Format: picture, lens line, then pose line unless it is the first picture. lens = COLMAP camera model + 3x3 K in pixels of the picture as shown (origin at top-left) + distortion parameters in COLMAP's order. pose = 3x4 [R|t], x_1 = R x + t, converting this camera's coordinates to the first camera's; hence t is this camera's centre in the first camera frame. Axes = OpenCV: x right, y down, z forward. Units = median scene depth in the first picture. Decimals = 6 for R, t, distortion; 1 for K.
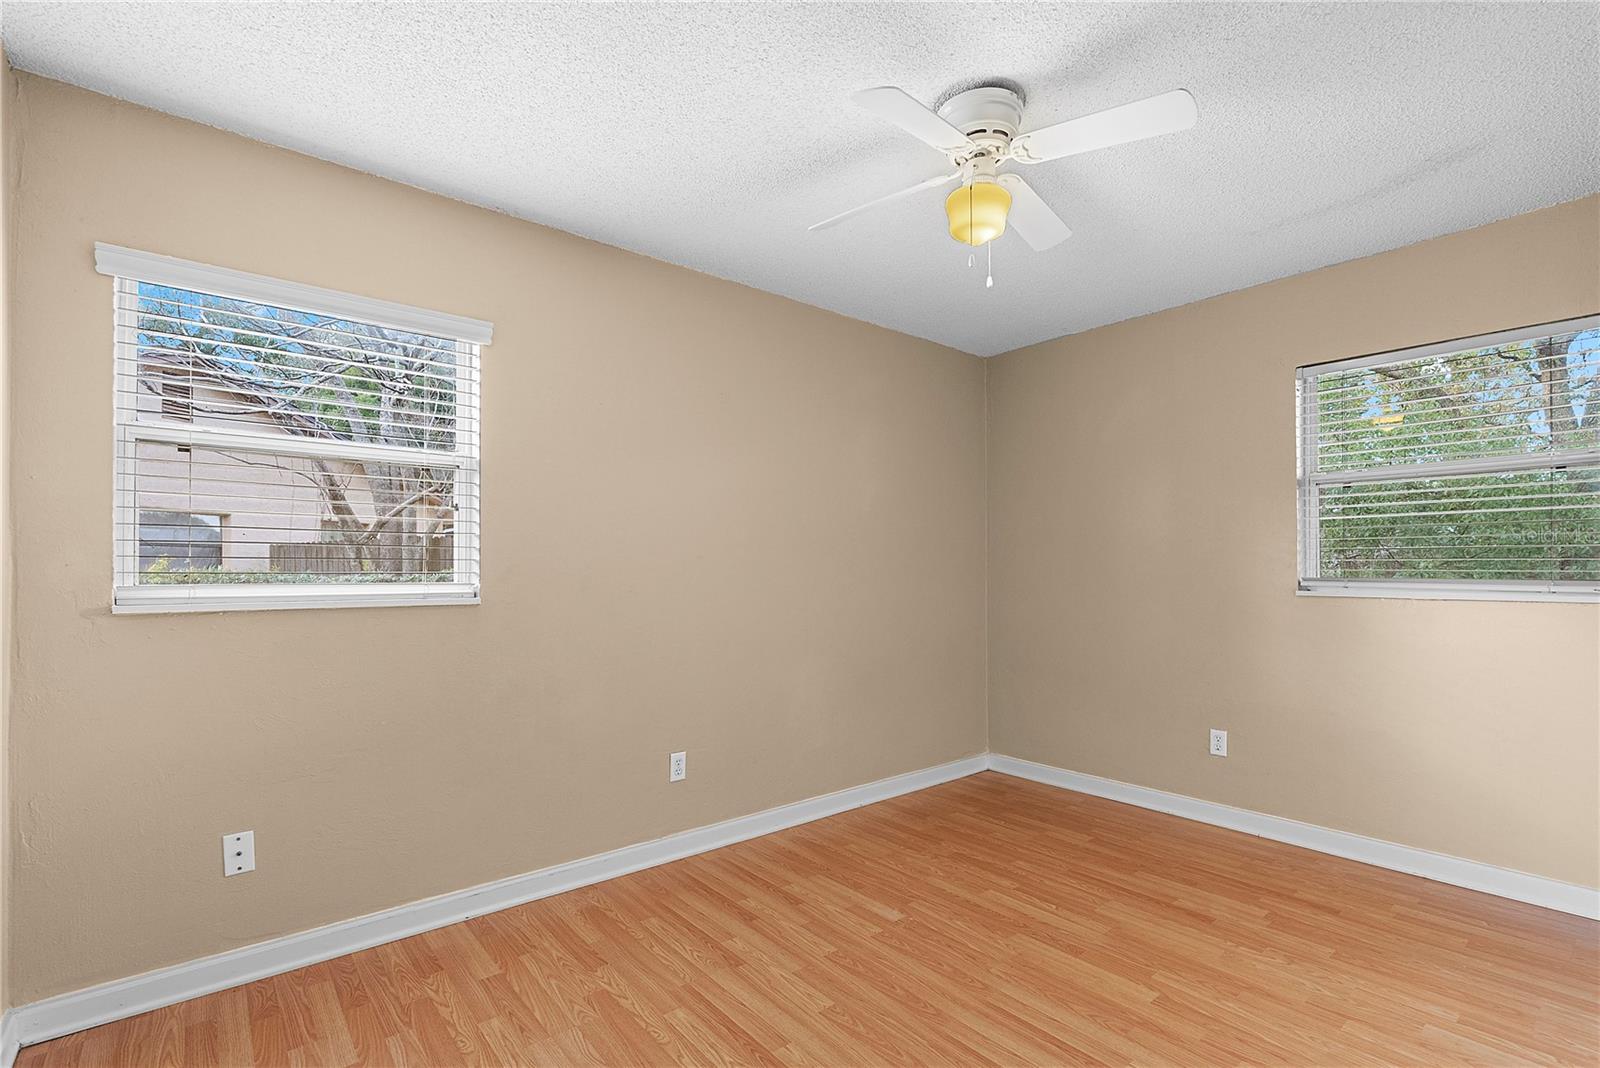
lens RADIAL K [[722.7, 0, 799.1], [0, 722.7, 538.7], [0, 0, 1]] dist [-0.002956, 0.000224]
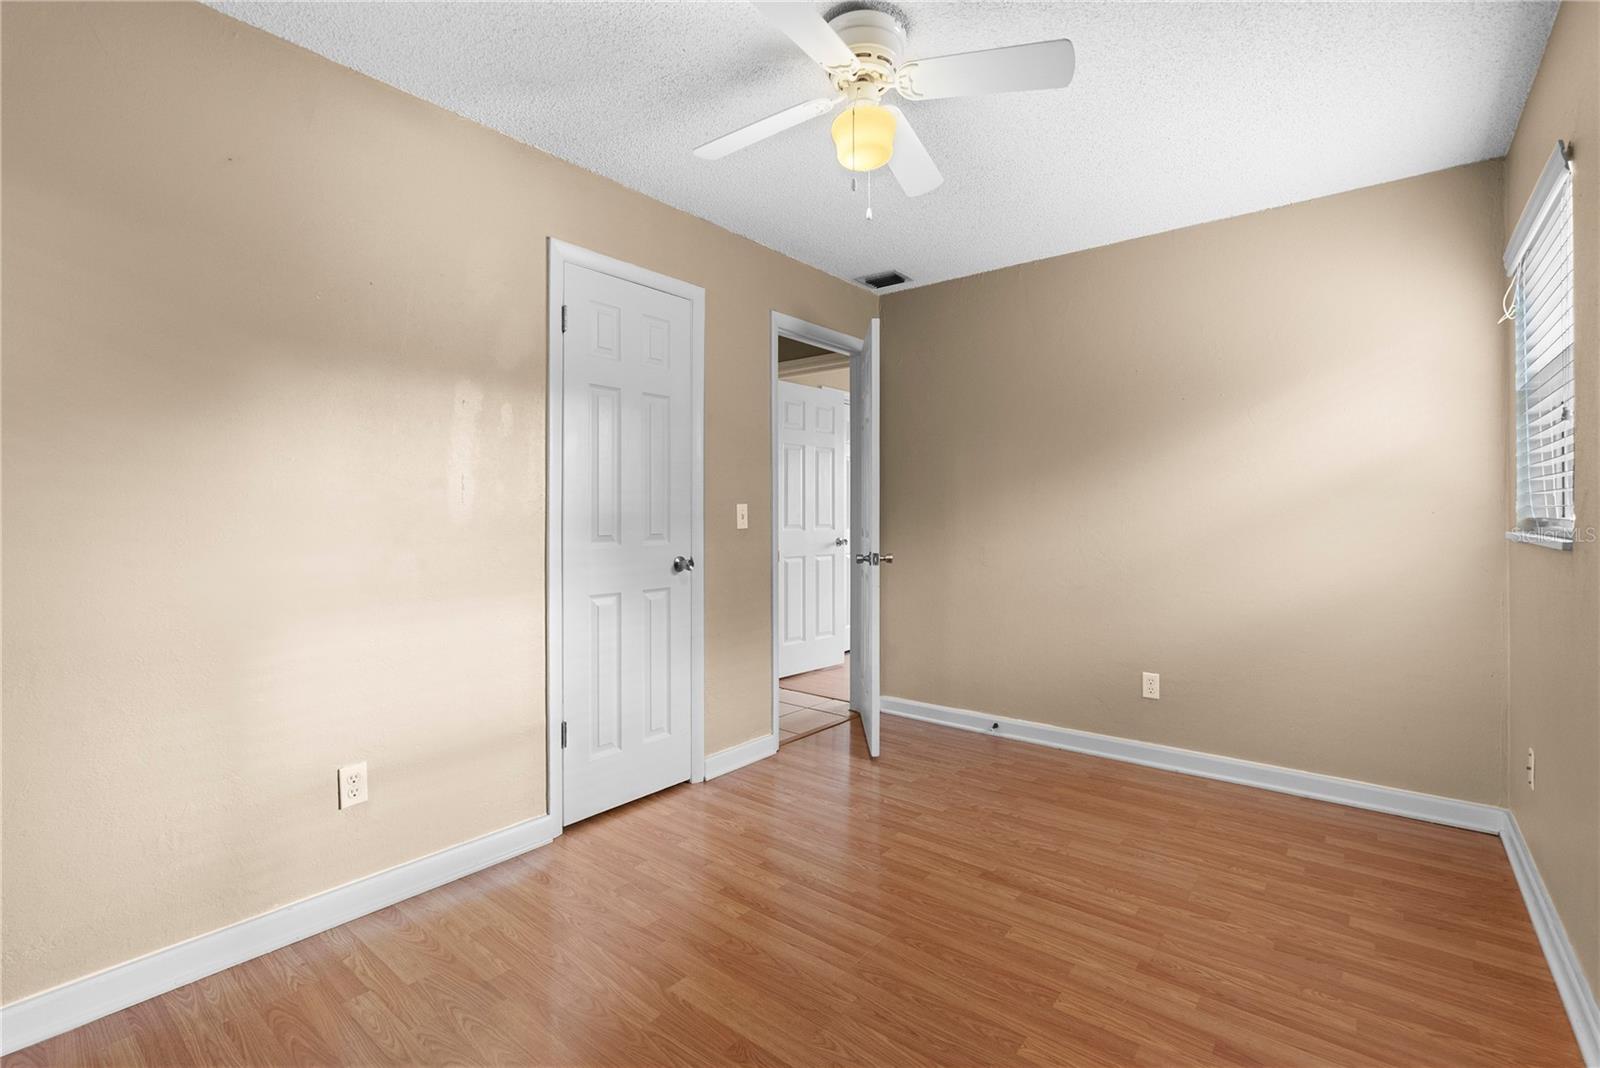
lens RADIAL K [[722.7, 0, 798.6], [0, 722.7, 524.8], [0, 0, 1]] dist [-0.002956, 0.000224]
pose [[-0.979684, 0.006116, -0.200456, 0.515030], [0.012368, 0.999475, -0.029951, 0.097191], [0.200167, -0.031822, -0.979245, 1.899396]]
